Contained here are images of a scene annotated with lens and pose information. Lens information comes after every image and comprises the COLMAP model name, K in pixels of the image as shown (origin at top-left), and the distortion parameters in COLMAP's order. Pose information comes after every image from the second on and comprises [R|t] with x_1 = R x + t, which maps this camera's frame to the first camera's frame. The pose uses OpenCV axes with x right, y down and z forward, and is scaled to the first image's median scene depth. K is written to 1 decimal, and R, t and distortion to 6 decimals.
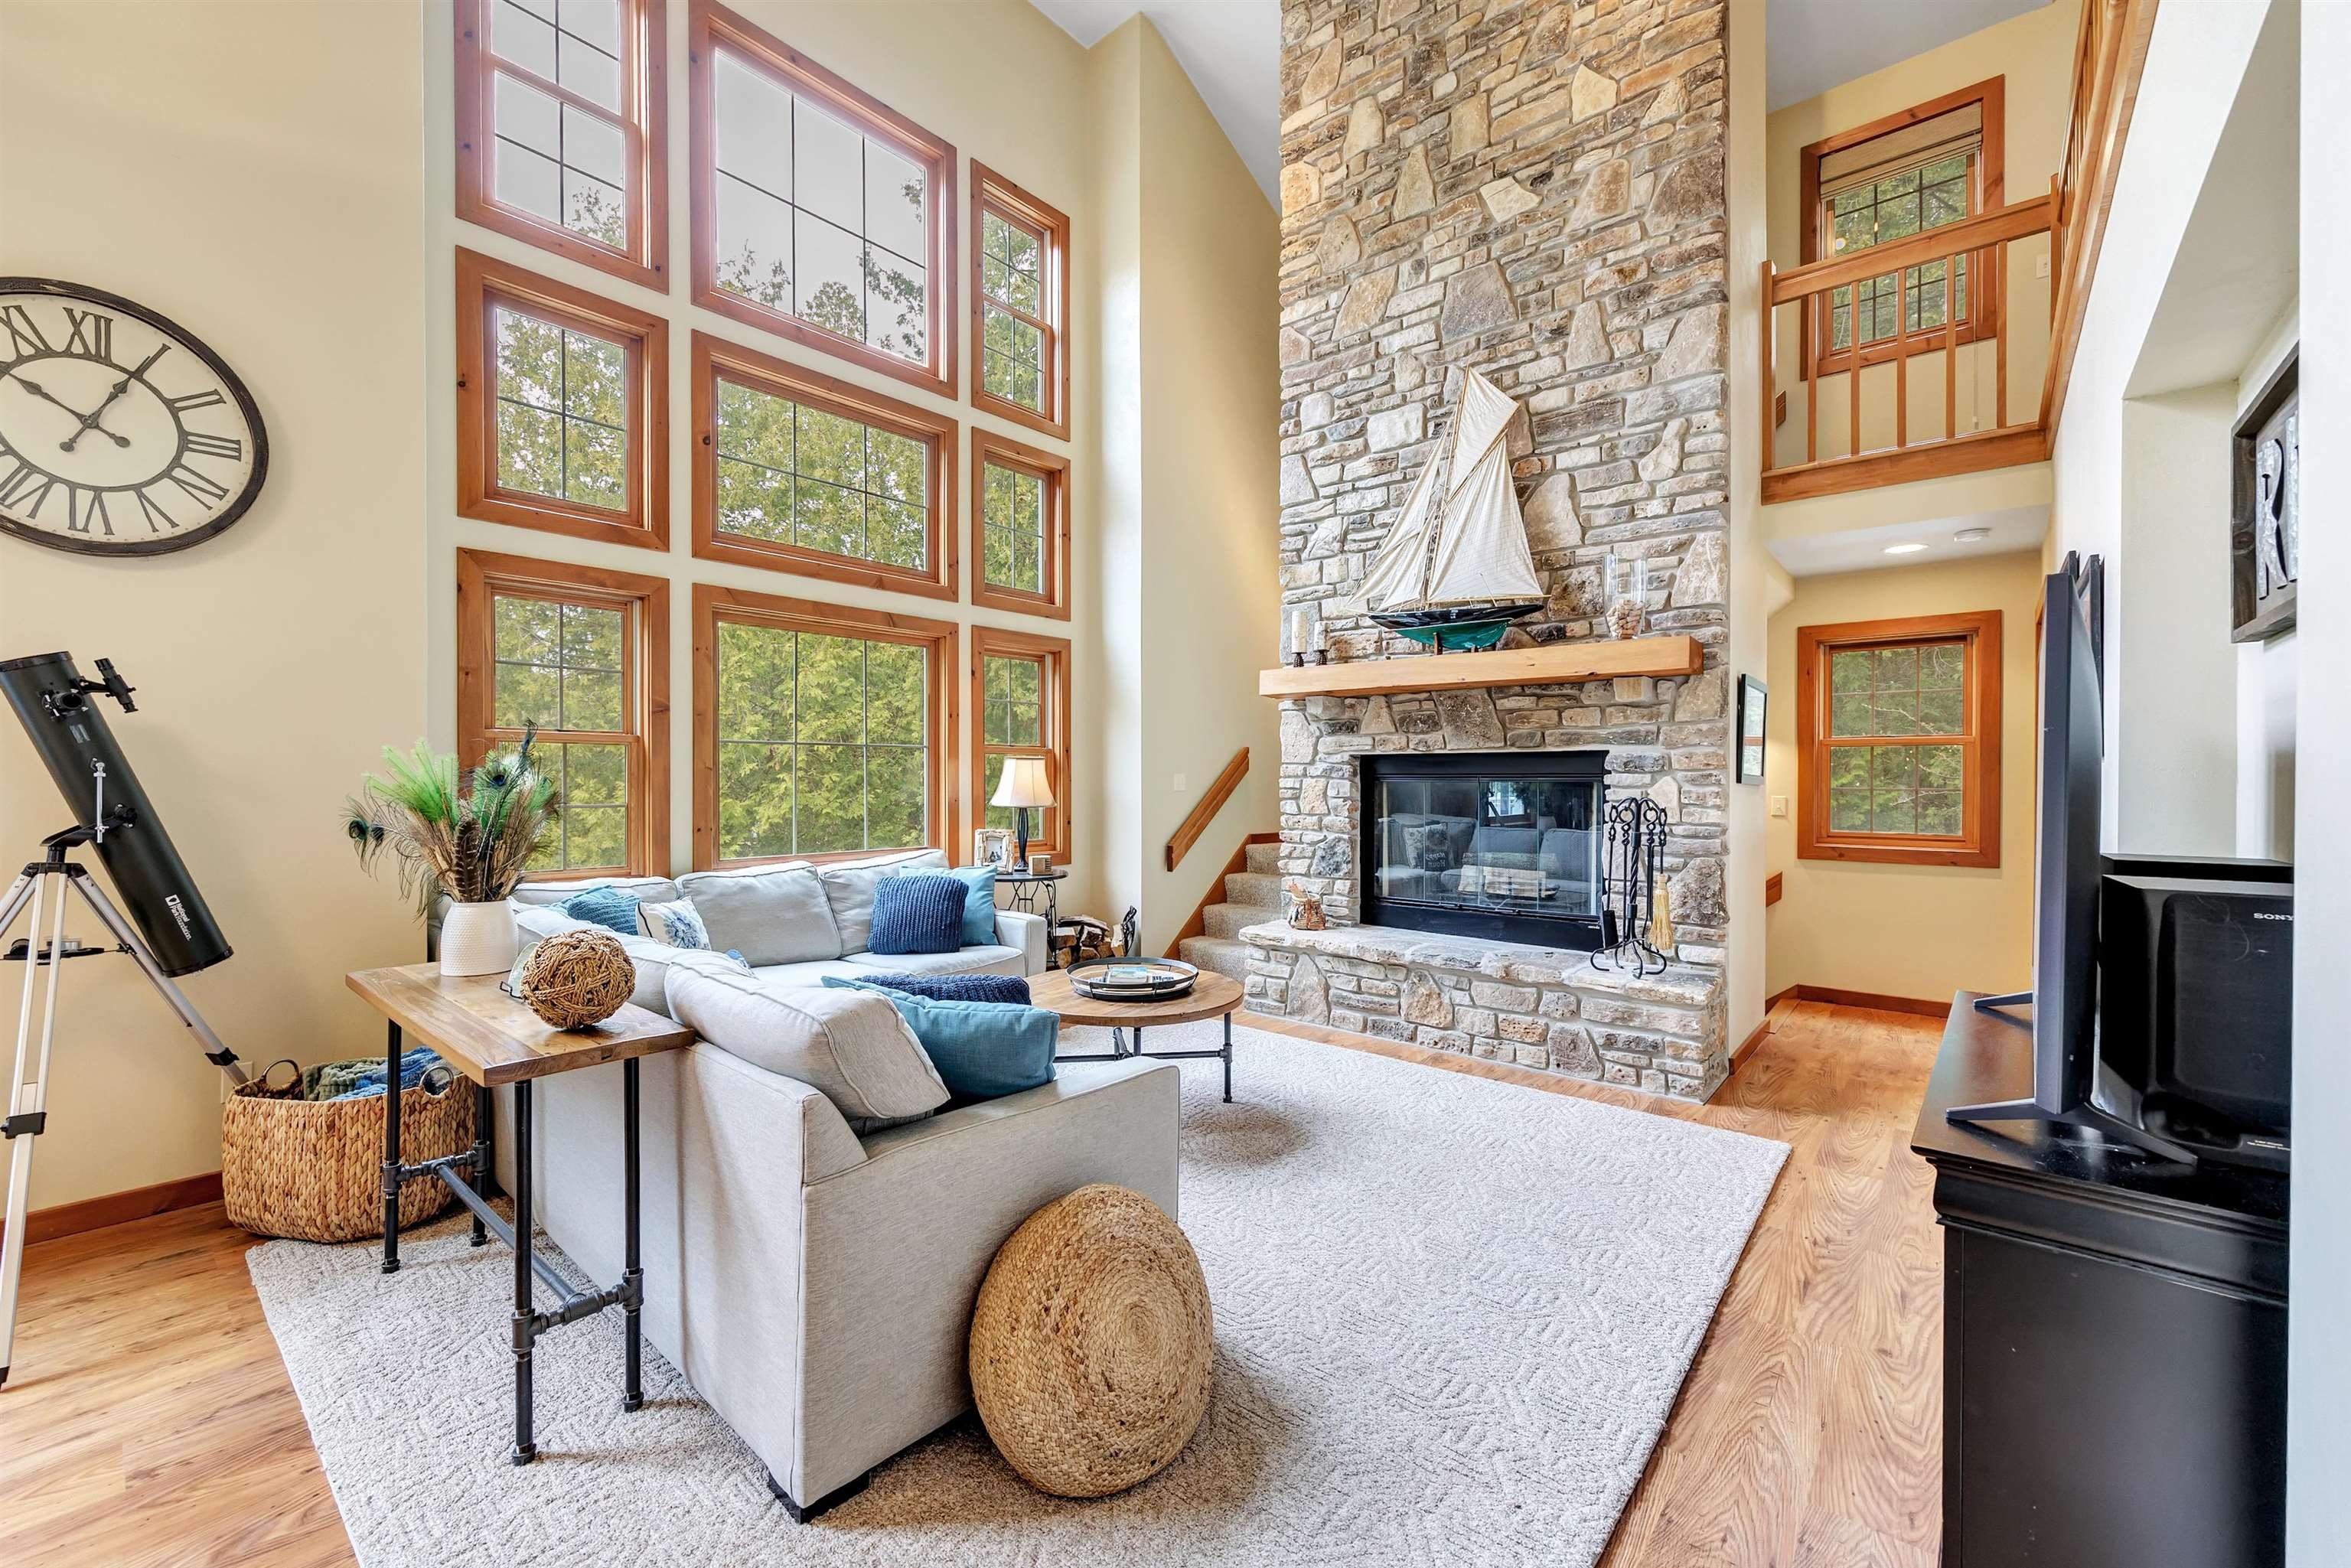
lens RADIAL K [[951.7, 0, 1162.3], [0, 951.7, 782.2], [0, 0, 1]] dist [-0.000370, 0.001039]
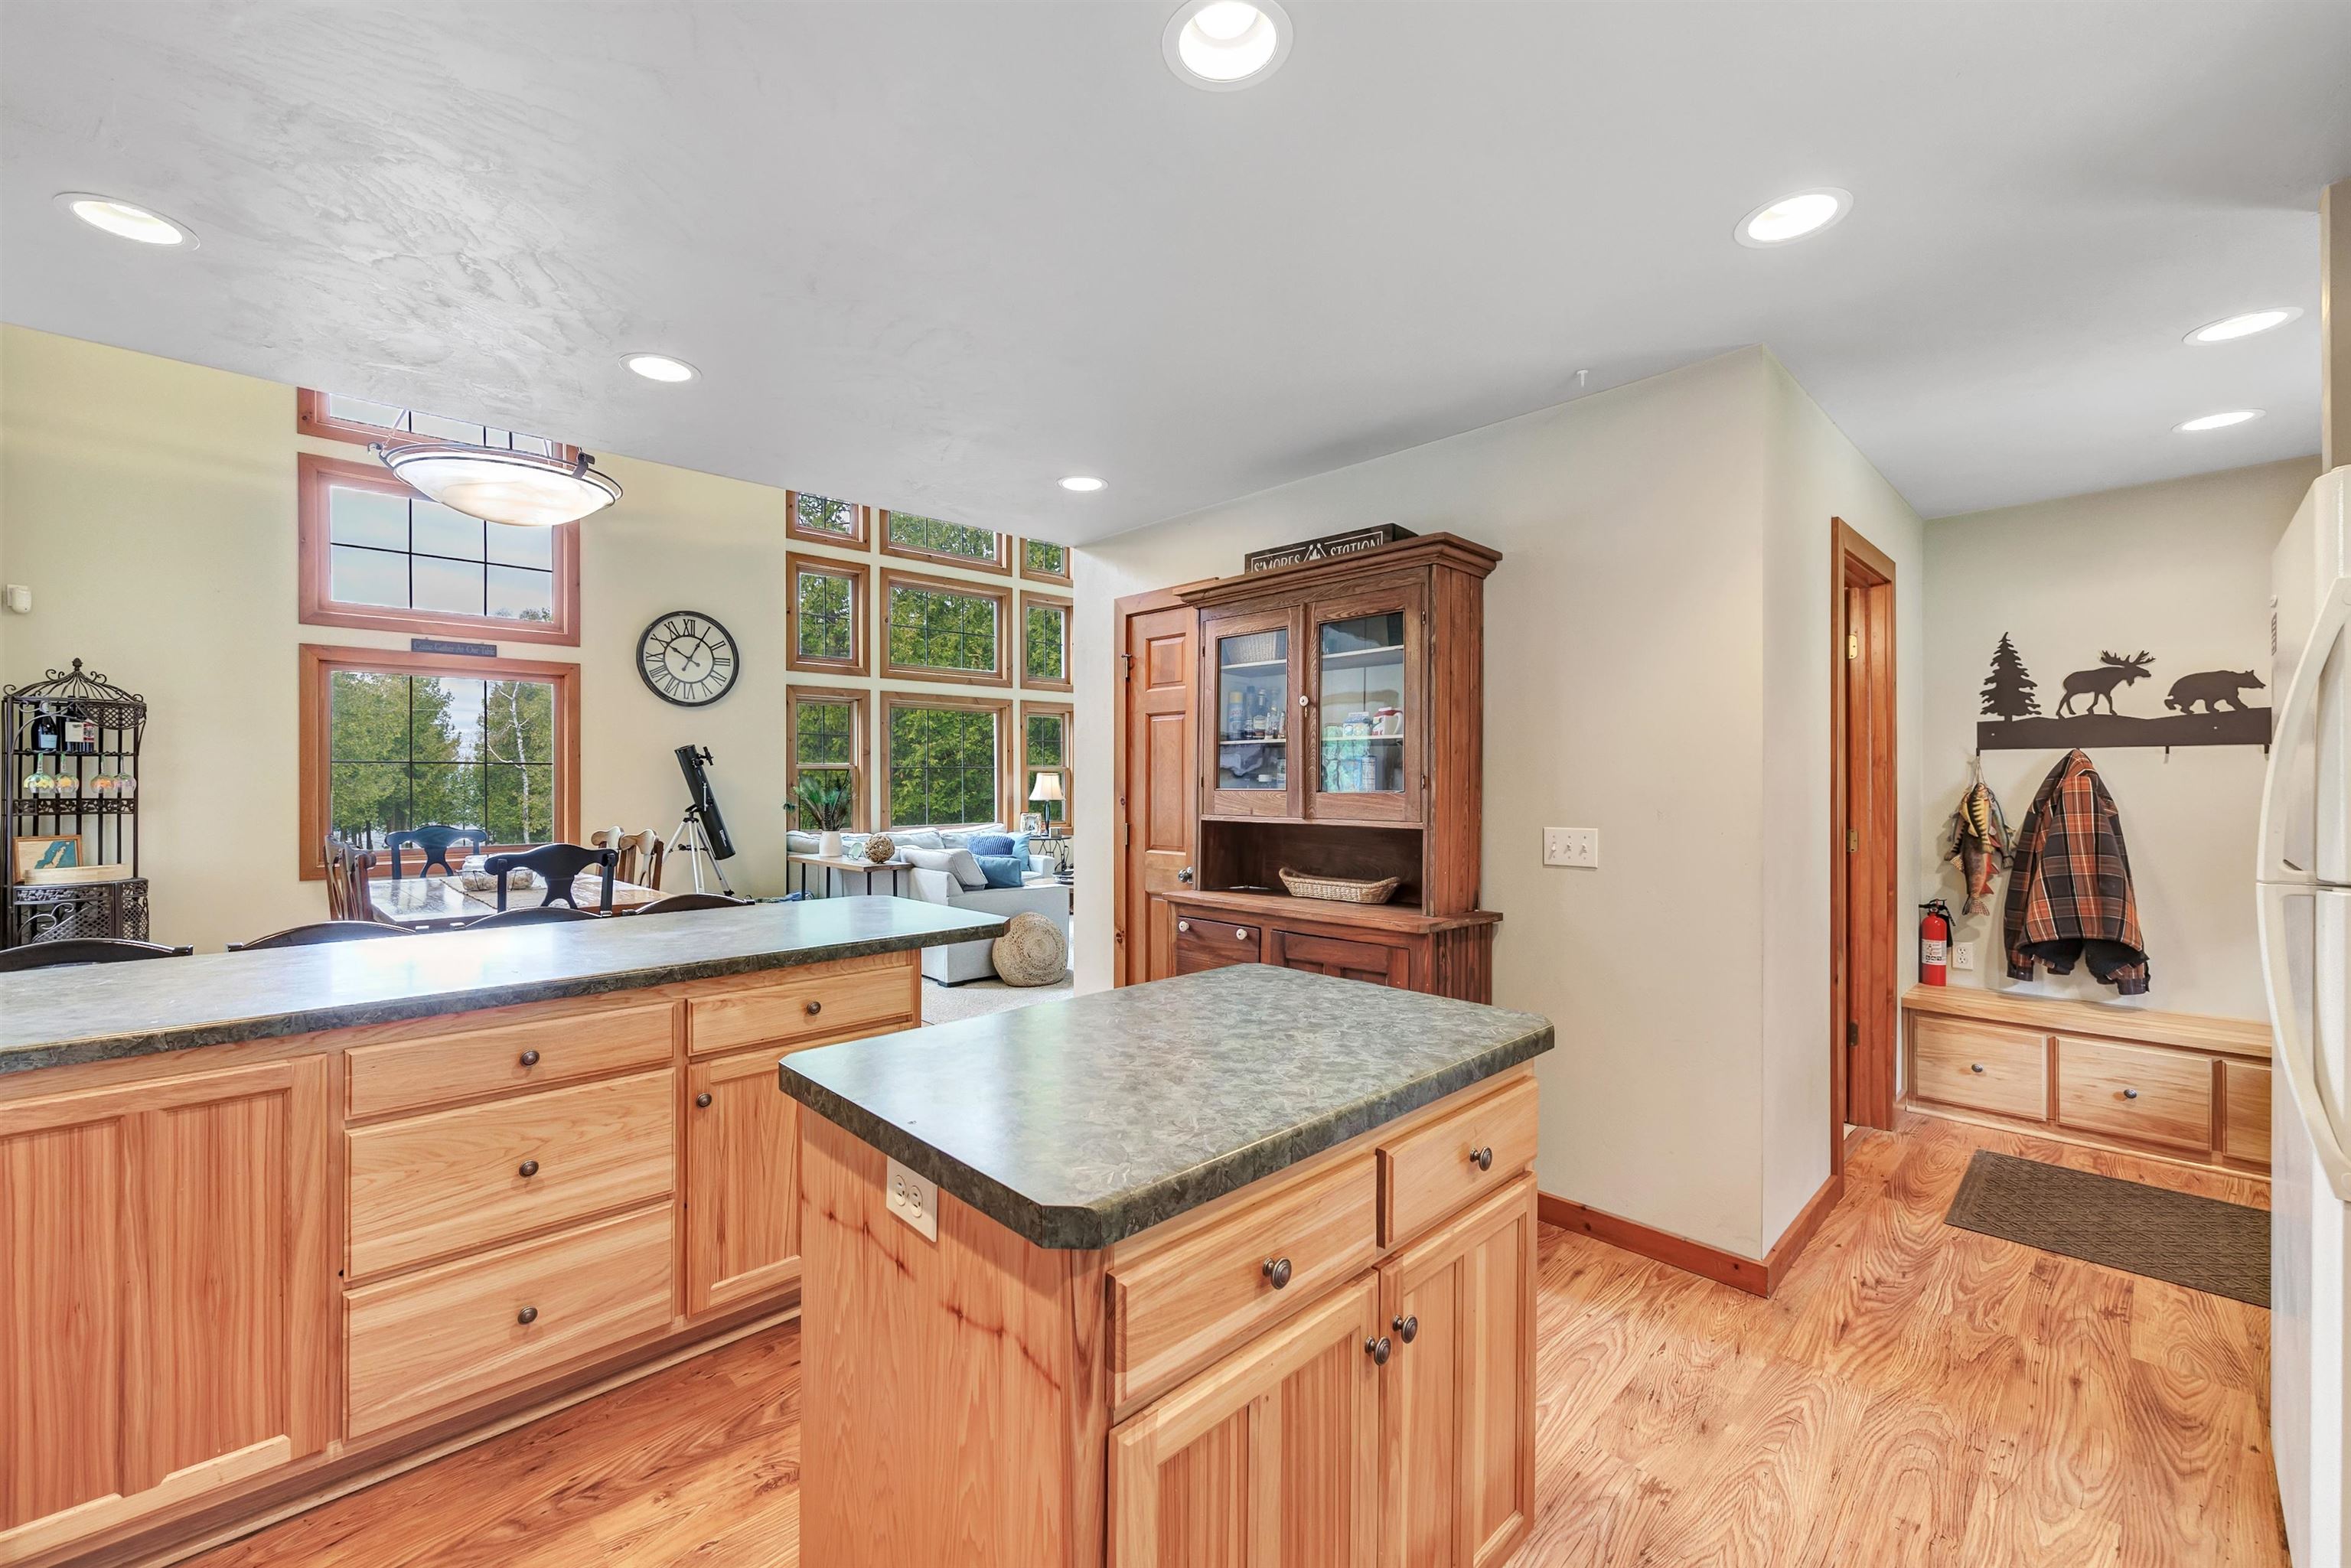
lens RADIAL K [[958.0, 0, 1155.2], [0, 958.0, 777.9], [0, 0, 1]] dist [0.000764, 0.000387]
pose [[0.994595, -0.004518, -0.103729, 0.299905], [0.003923, 0.999975, -0.005933, -0.007205], [0.103753, 0.005494, 0.994588, -0.965861]]
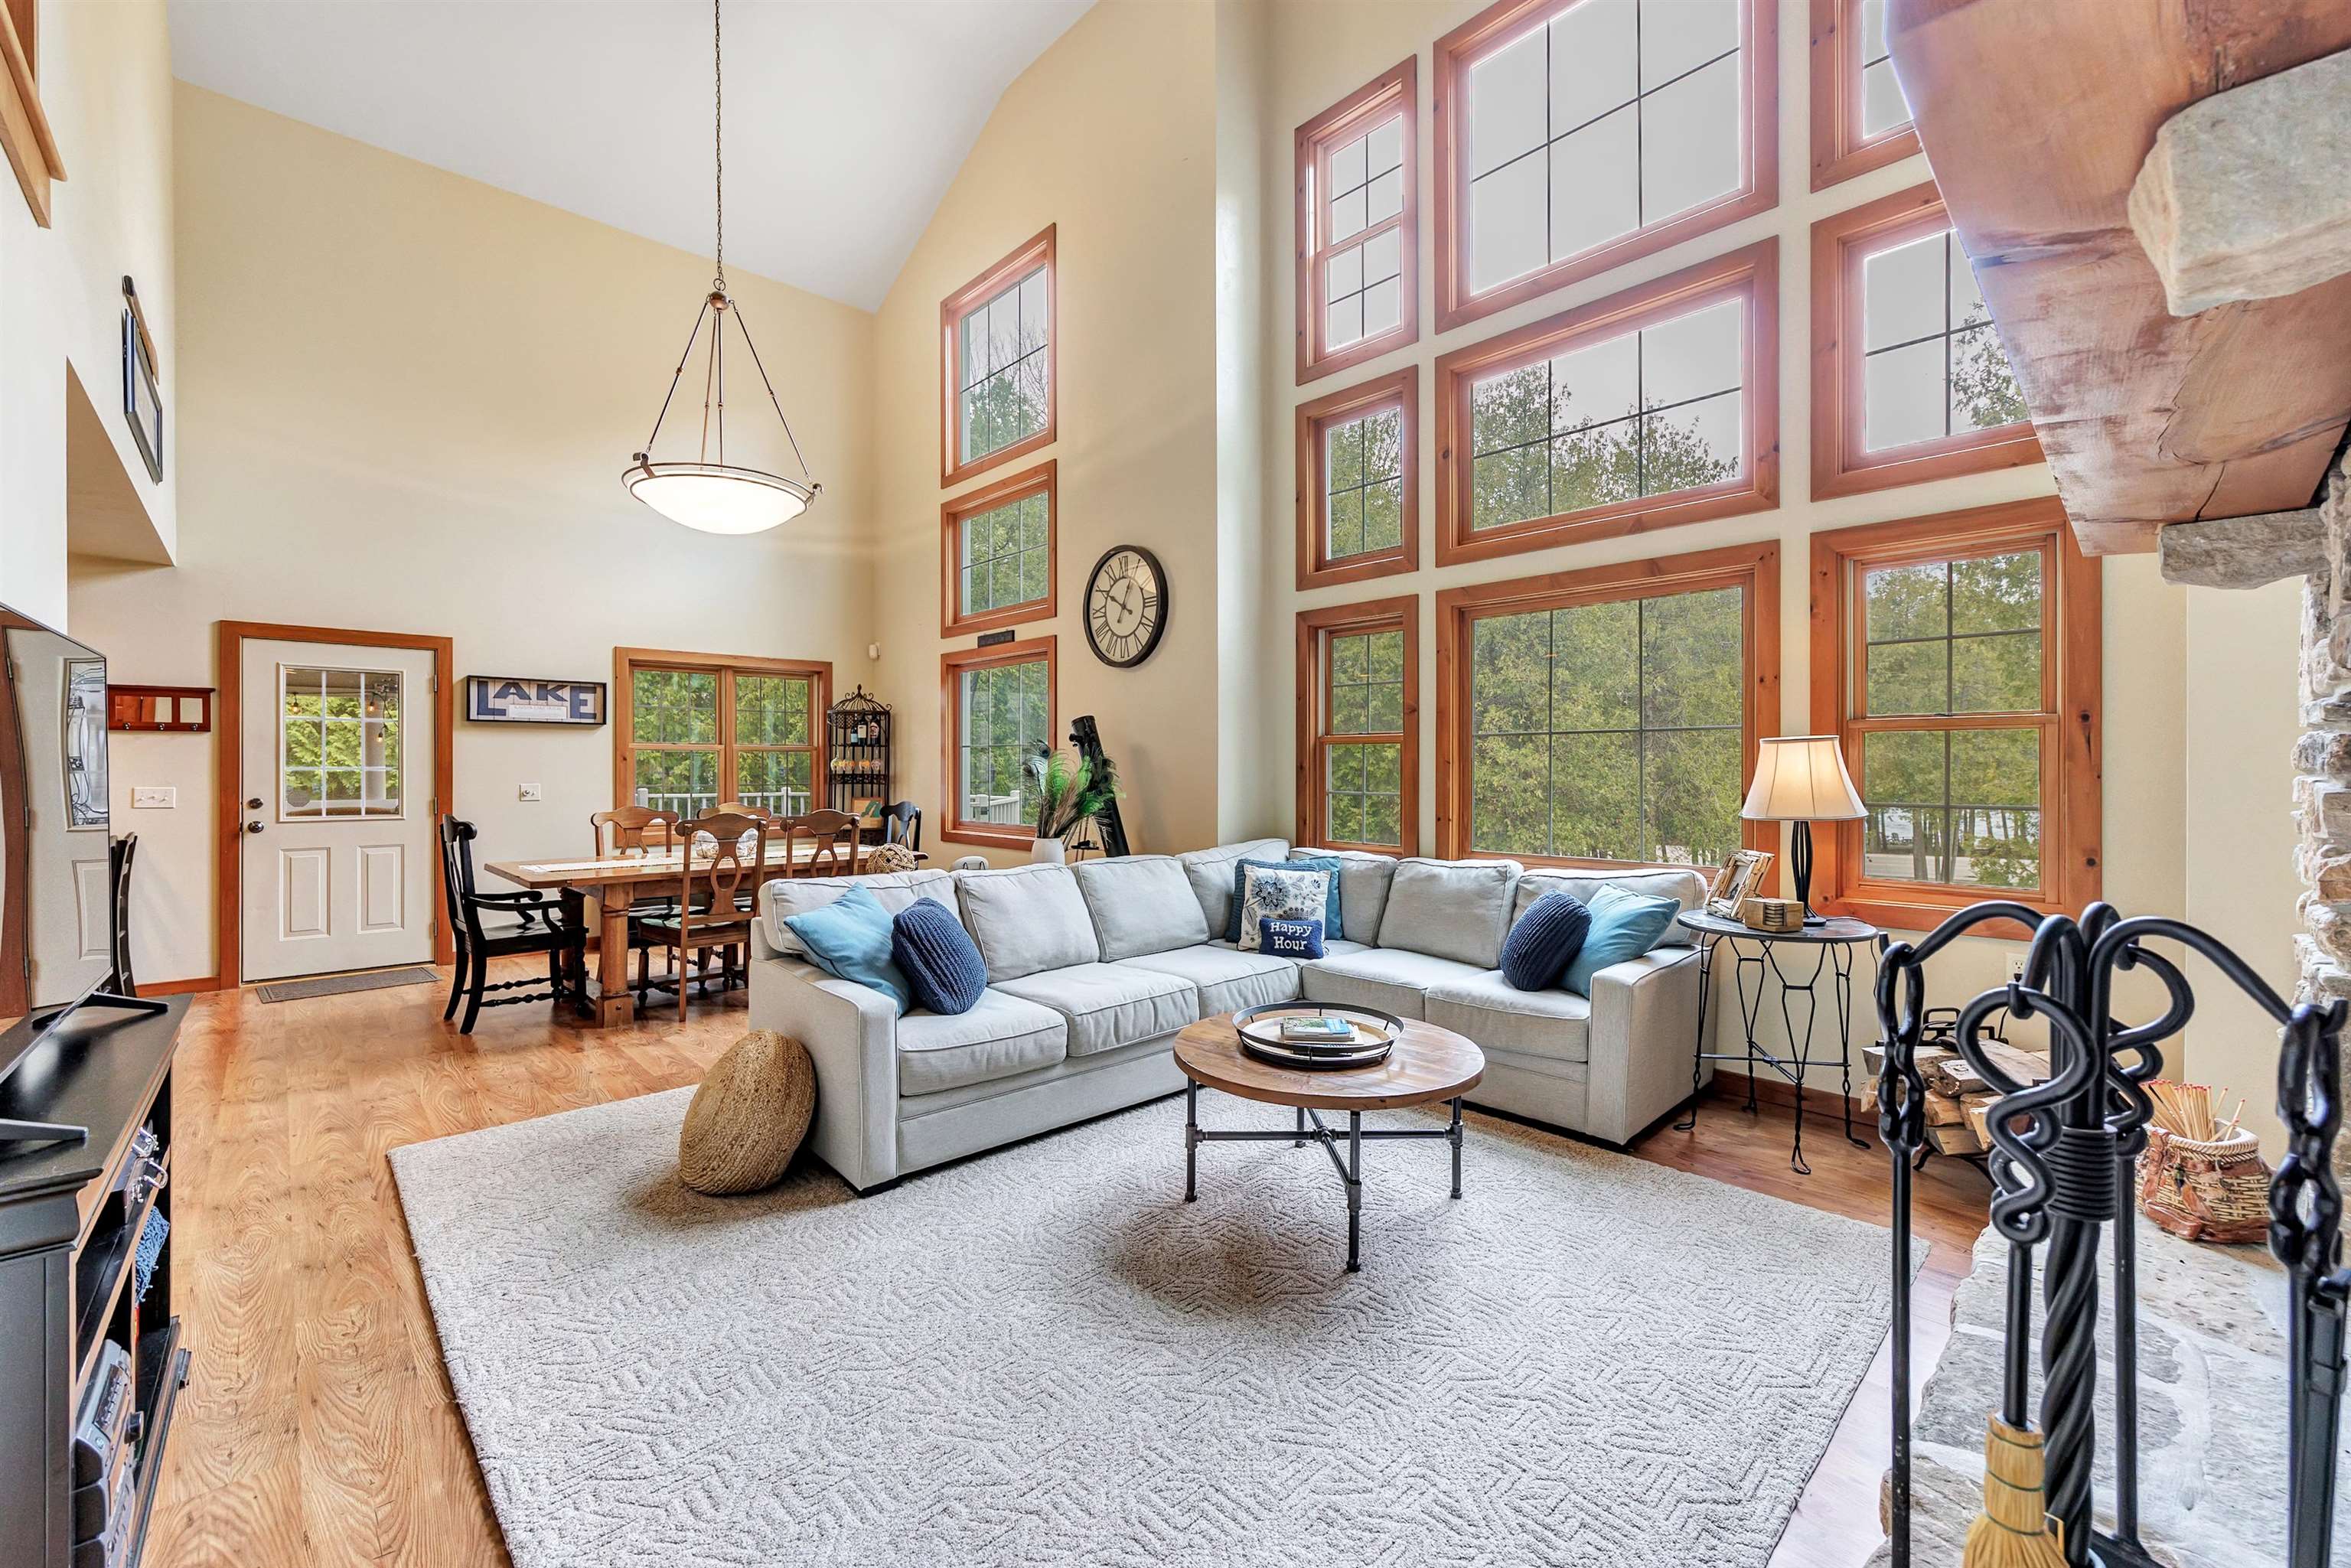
lens RADIAL K [[958.0, 0, 1155.2], [0, 958.0, 777.9], [0, 0, 1]] dist [0.000764, 0.000387]
pose [[-0.111457, 0.009373, -0.993725, 0.619263], [-0.002774, 0.999949, 0.009742, -0.006117], [0.993765, 0.003843, -0.111425, 0.785832]]
